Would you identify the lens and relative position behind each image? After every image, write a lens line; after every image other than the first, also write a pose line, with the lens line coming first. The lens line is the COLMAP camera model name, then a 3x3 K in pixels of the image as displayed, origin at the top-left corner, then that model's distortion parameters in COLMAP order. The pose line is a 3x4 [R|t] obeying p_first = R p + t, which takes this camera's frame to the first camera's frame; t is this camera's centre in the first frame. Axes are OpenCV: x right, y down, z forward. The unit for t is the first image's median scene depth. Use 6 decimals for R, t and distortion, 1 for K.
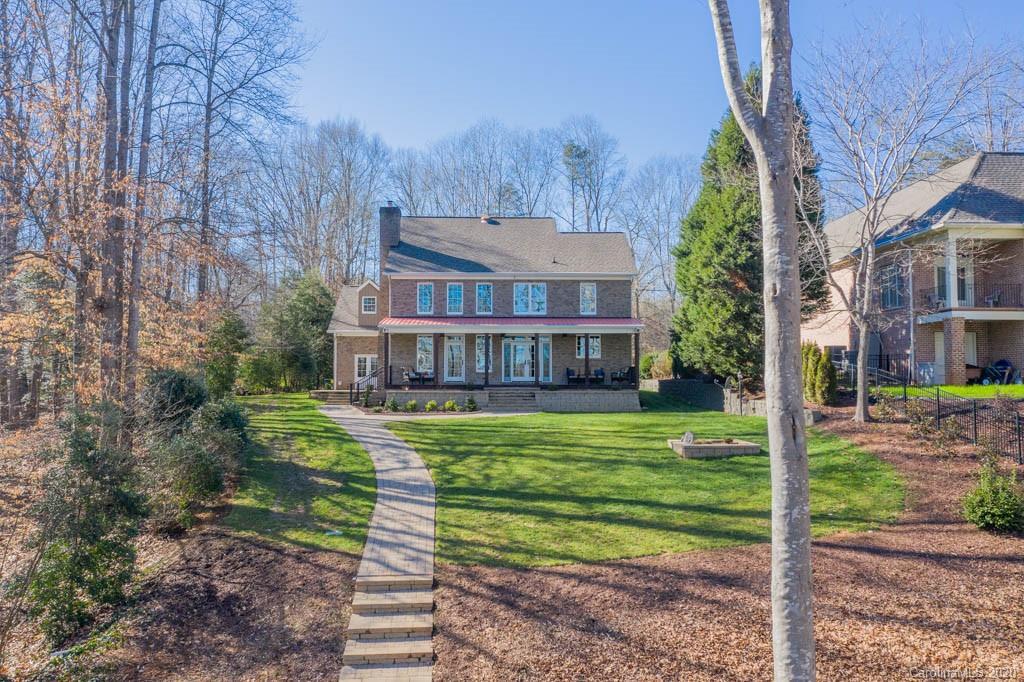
lens RADIAL K [[817.8, 0, 509.3], [0, 817.8, 339.4], [0, 0, 1]] dist [-0.006728, 0.003077]
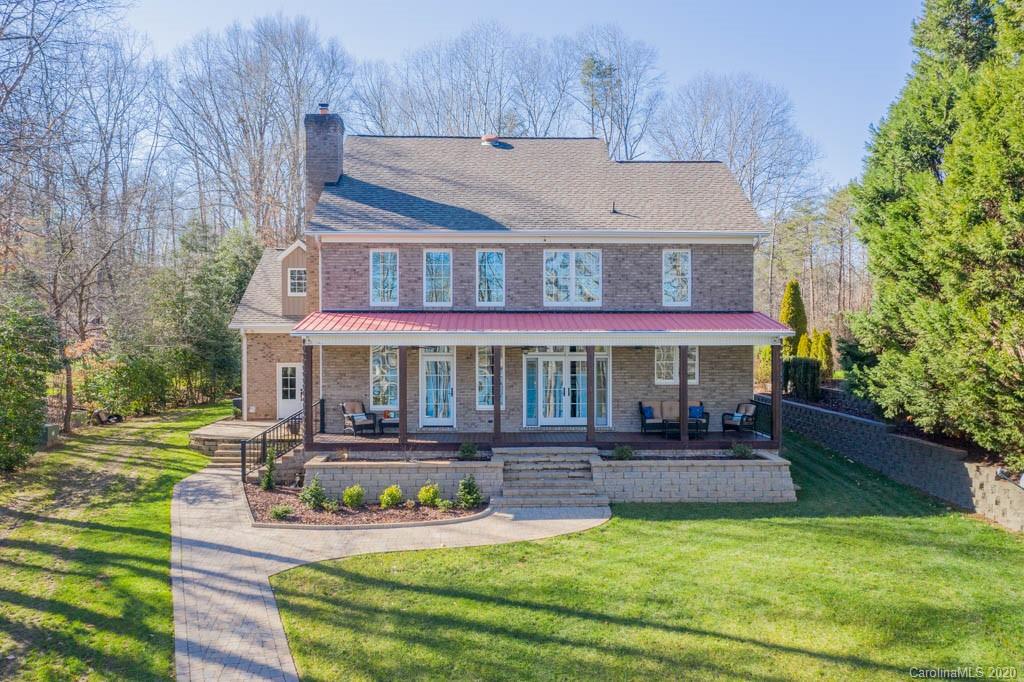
lens RADIAL K [[817.8, 0, 517.0], [0, 817.8, 343.0], [0, 0, 1]] dist [-0.006728, 0.003077]
pose [[0.999740, -0.001648, 0.022744, -0.025375], [0.000219, 0.998031, 0.062730, -0.040503], [-0.022803, -0.062709, 0.997771, 0.441492]]
